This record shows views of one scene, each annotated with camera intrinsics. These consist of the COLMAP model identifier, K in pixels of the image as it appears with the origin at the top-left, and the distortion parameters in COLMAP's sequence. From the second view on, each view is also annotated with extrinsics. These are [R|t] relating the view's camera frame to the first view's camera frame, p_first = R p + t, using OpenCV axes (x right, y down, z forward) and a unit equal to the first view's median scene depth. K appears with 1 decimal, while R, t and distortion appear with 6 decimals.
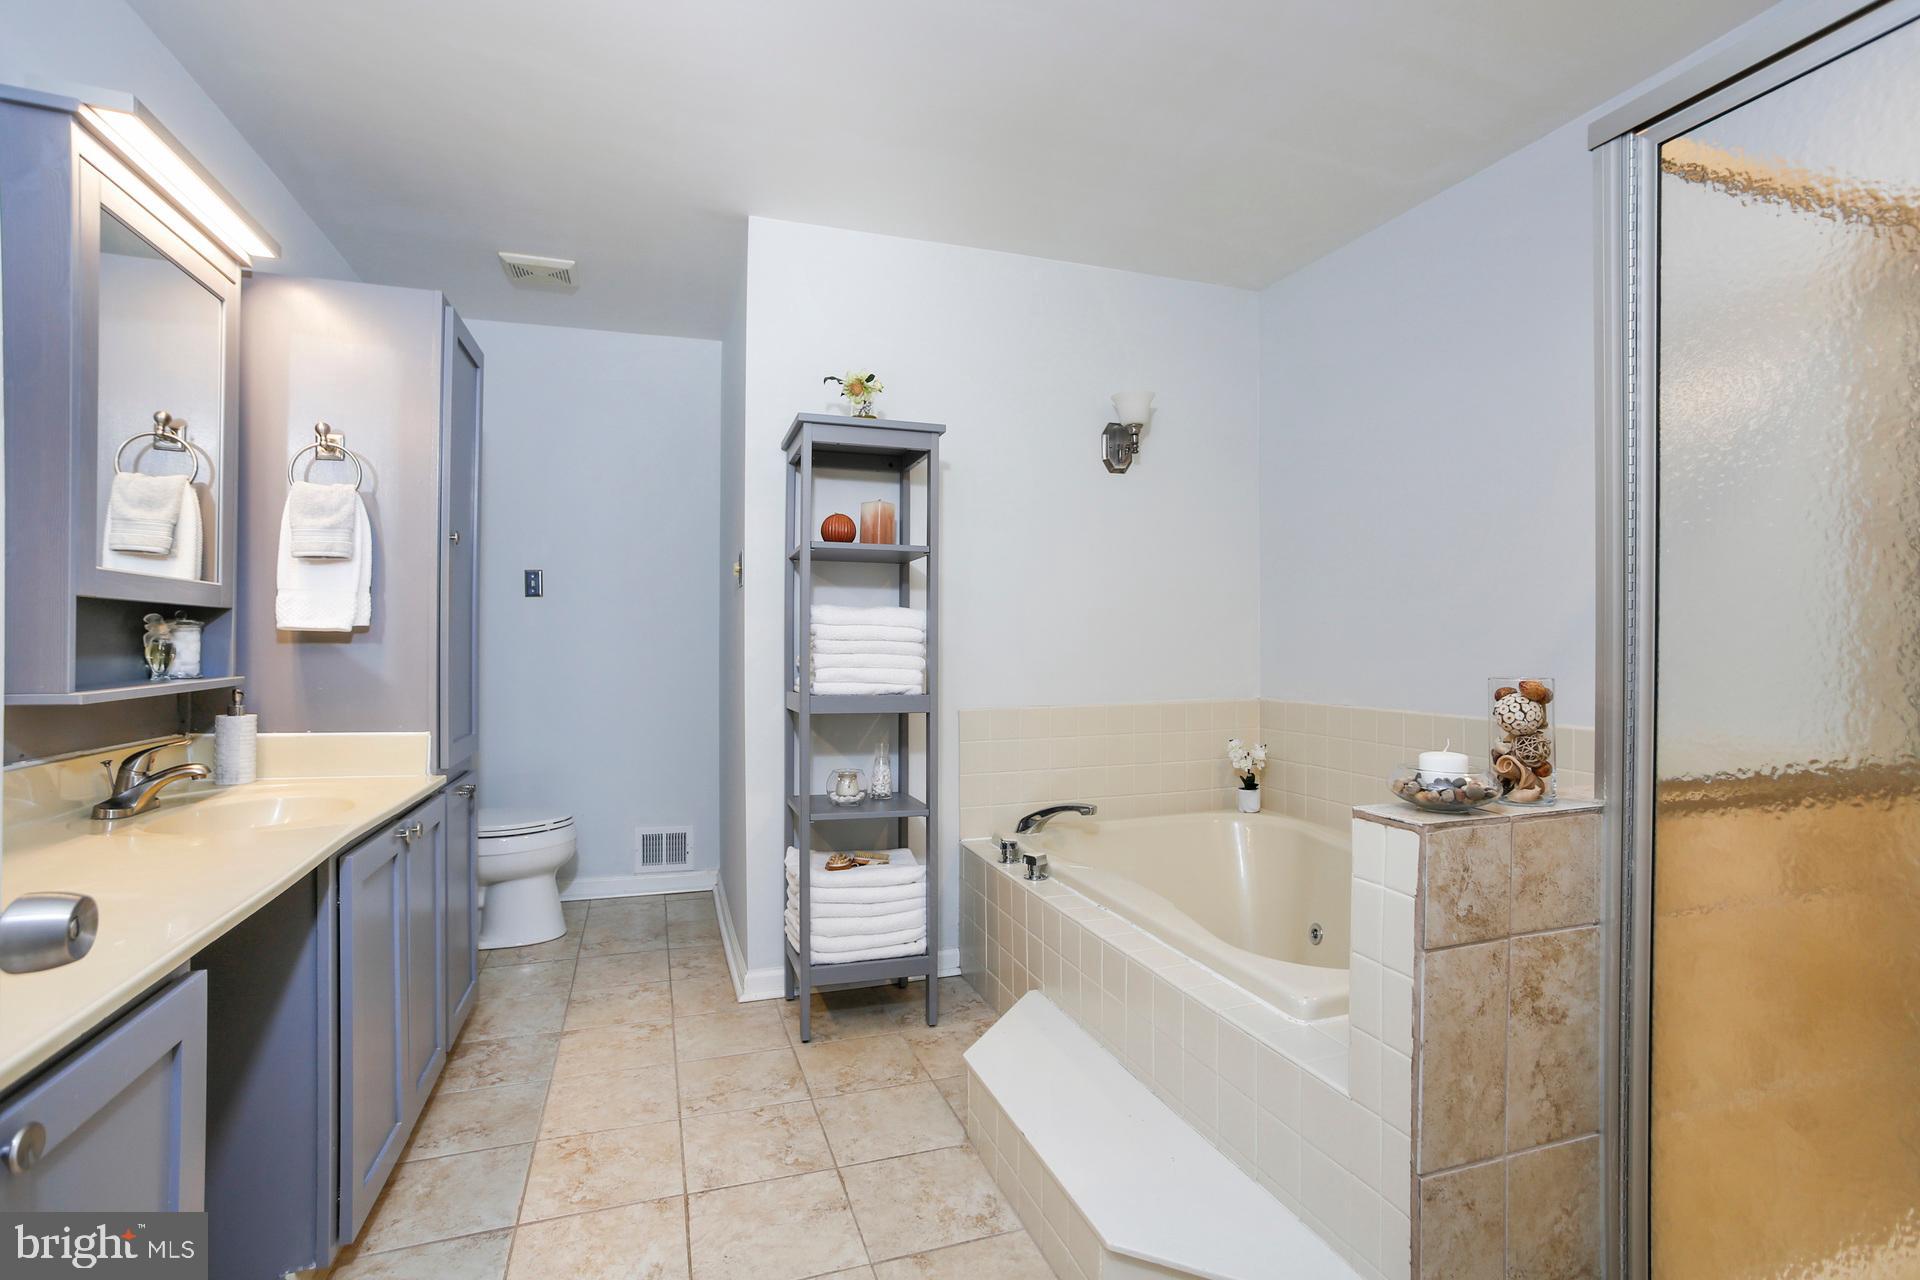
lens RADIAL K [[893.1, 0, 964.6], [0, 893.1, 638.2], [0, 0, 1]] dist [-0.025390, 0.003407]
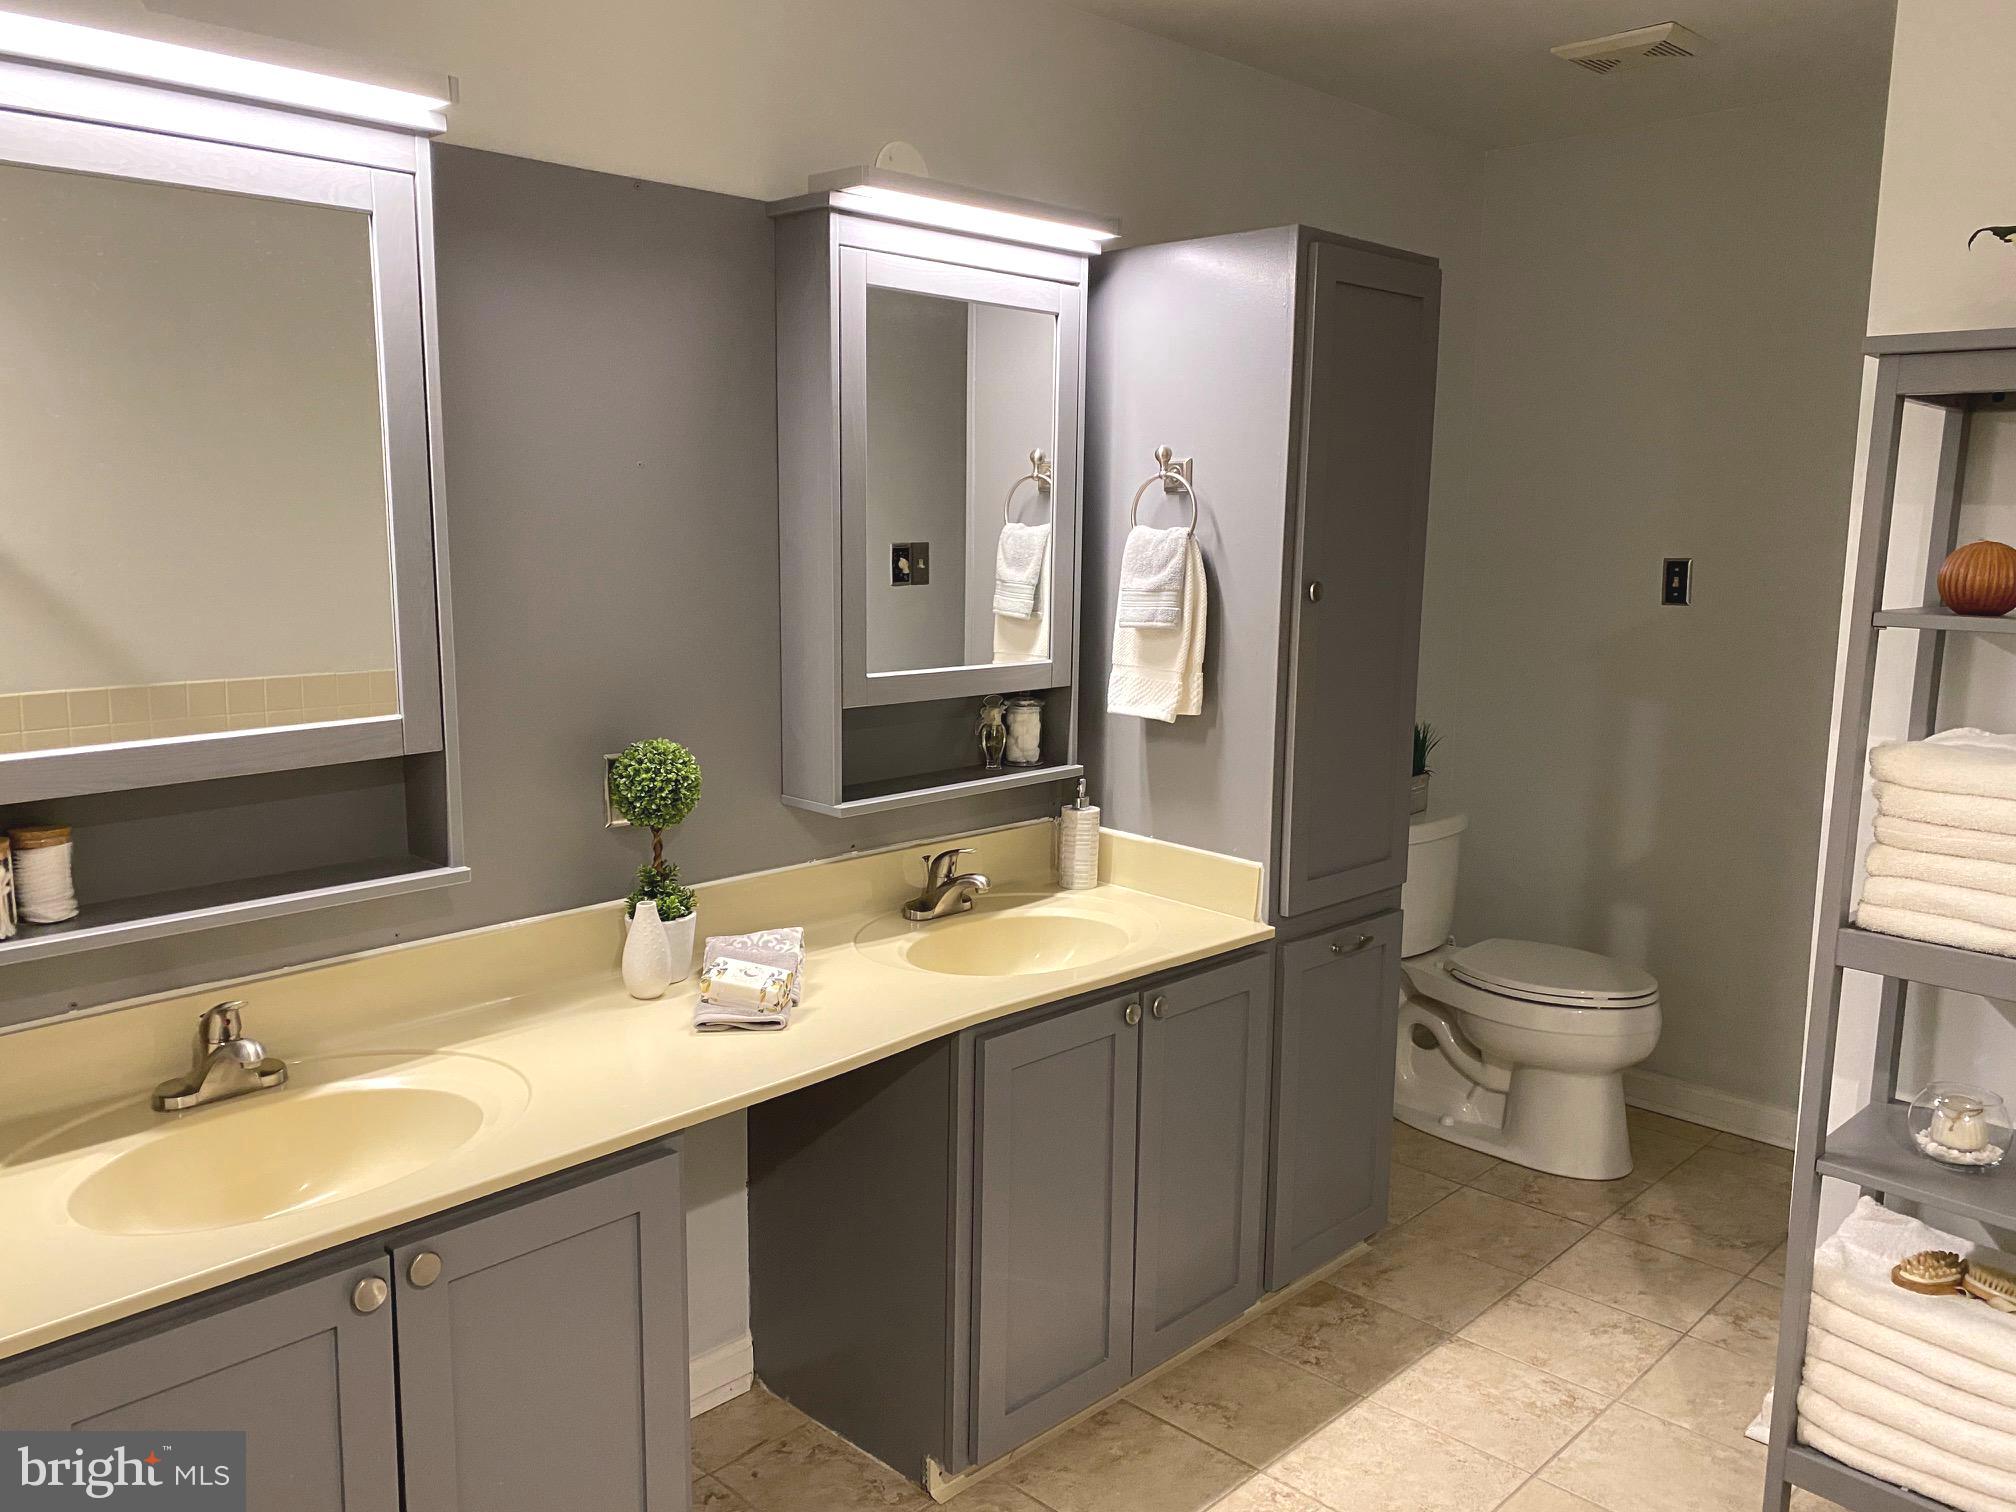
lens RADIAL K [[1531.1, 0, 999.7], [0, 1531.1, 740.3], [0, 0, 1]] dist [0.050766, -0.004479]
pose [[0.461966, 0.122077, -0.878456, 0.416181], [-0.011764, 0.991238, 0.131563, -0.166486], [0.886820, -0.050443, 0.459354, 0.243968]]
